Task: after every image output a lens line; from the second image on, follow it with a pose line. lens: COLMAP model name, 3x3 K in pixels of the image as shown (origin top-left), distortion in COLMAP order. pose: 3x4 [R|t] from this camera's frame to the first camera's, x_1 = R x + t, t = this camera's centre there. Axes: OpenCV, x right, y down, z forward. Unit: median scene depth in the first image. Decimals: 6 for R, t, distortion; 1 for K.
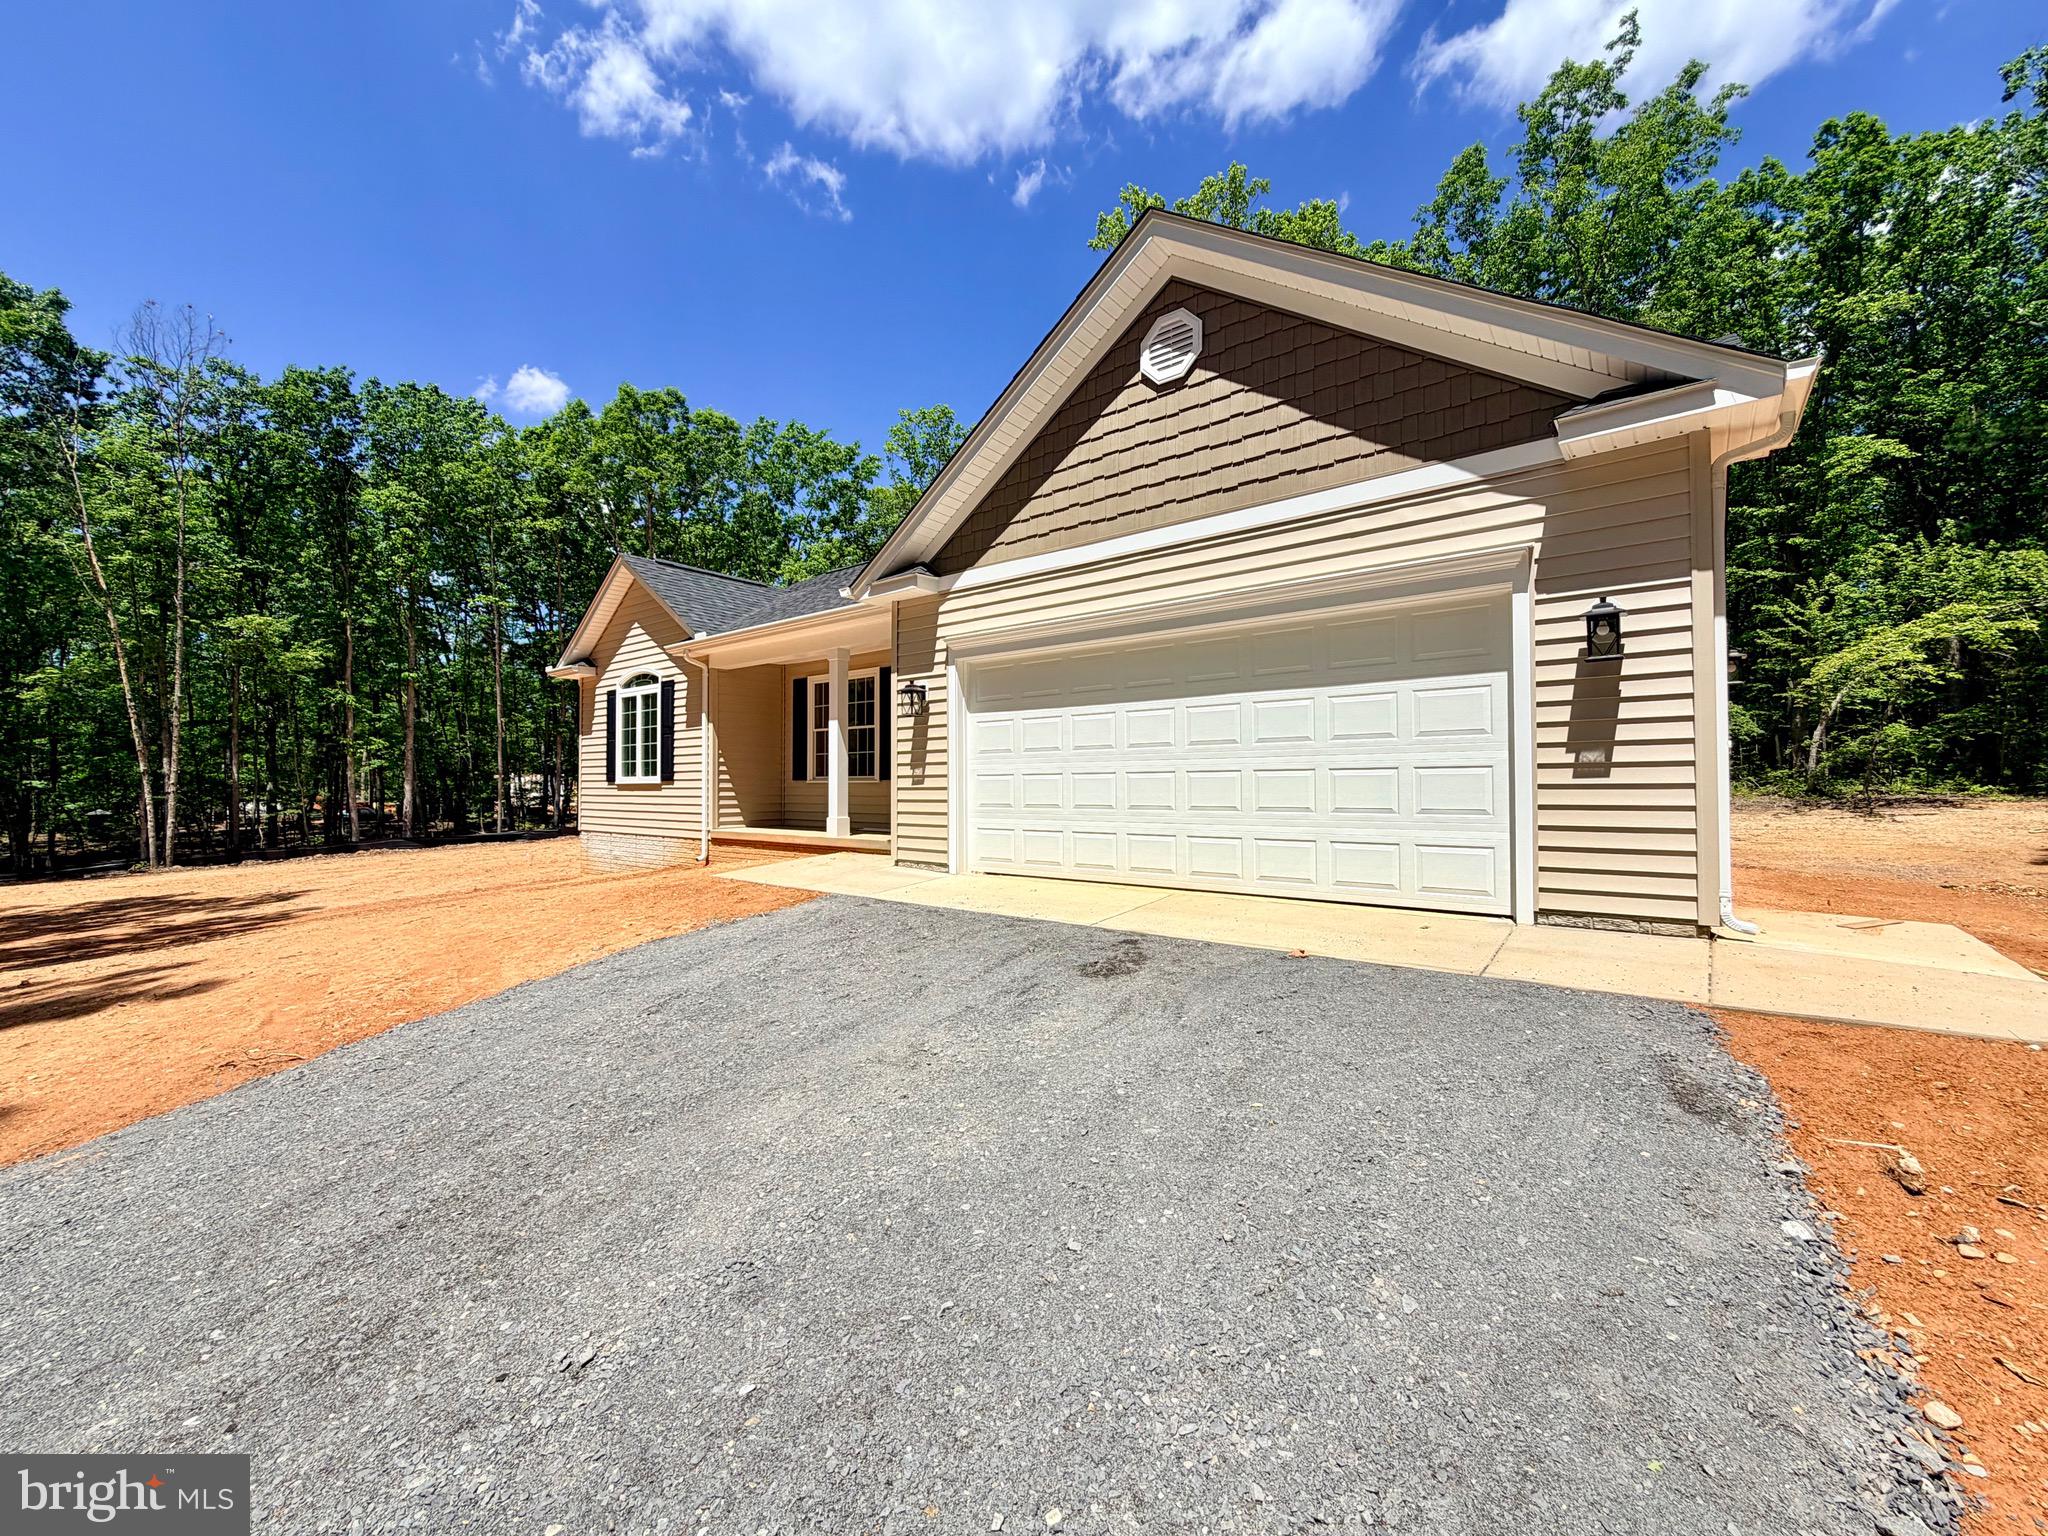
lens RADIAL K [[822.8, 0, 1024.0], [0, 822.8, 768.0], [0, 0, 1]] dist [0.001237, -0.000689]
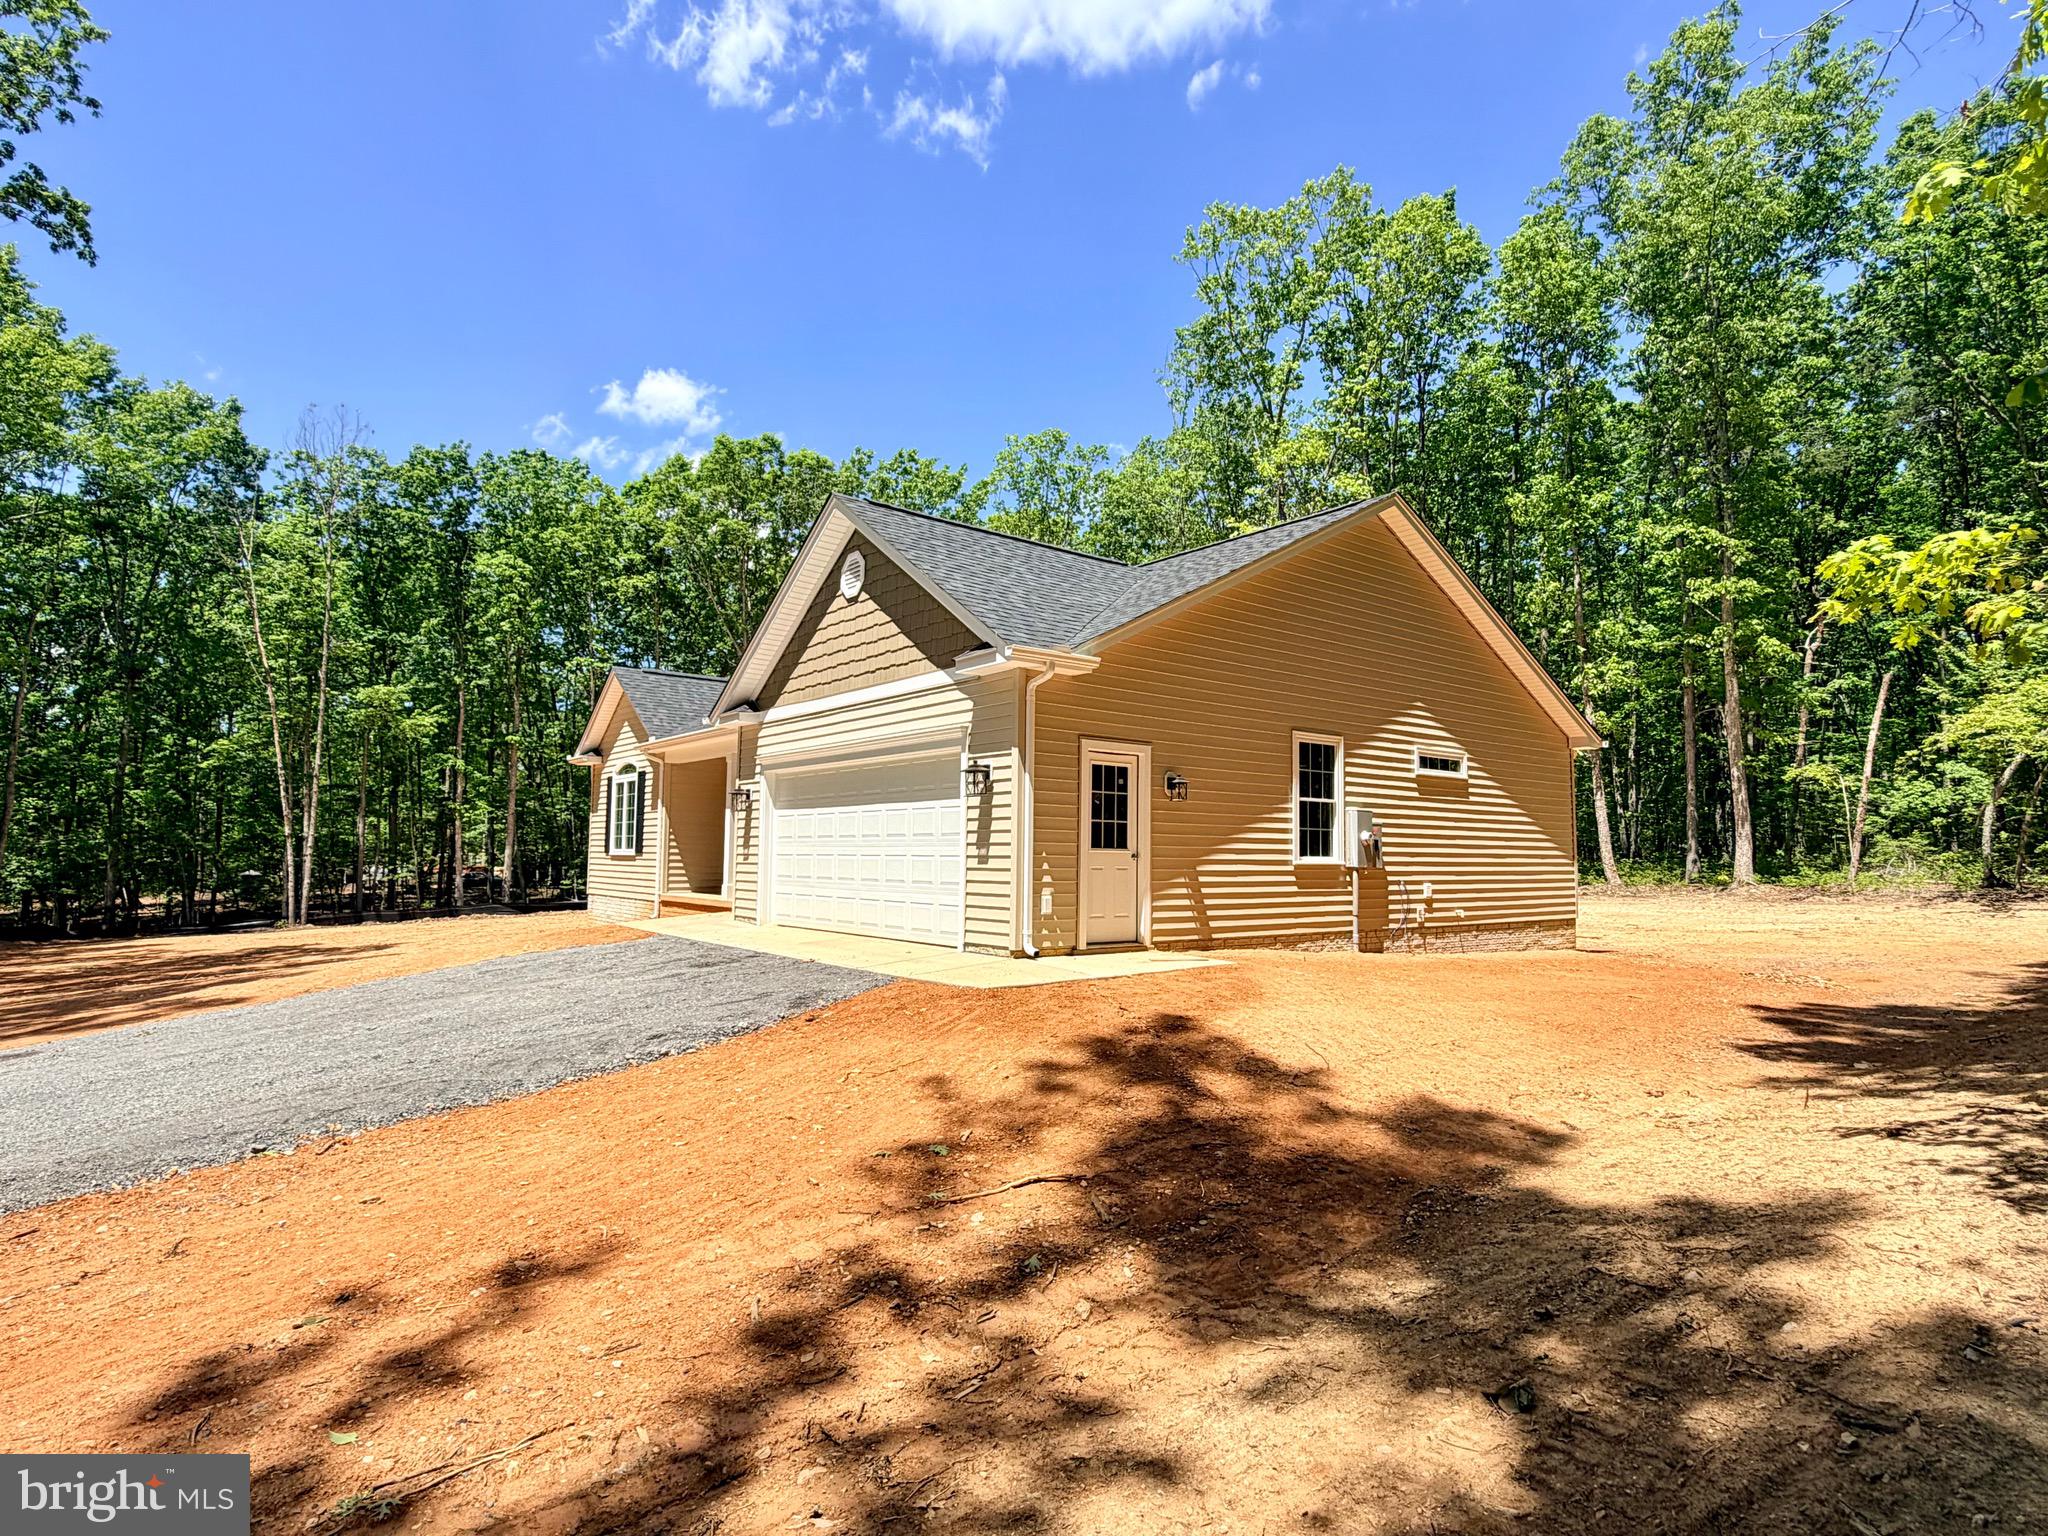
lens RADIAL K [[1084.4, 0, 1026.1], [0, 1084.4, 776.6], [0, 0, 1]] dist [0.005088, -0.001212]
pose [[0.975100, -0.004953, -0.221711, 0.489778], [-0.006052, 0.998784, -0.048929, -0.022902], [0.221684, 0.049052, 0.973884, -0.451783]]
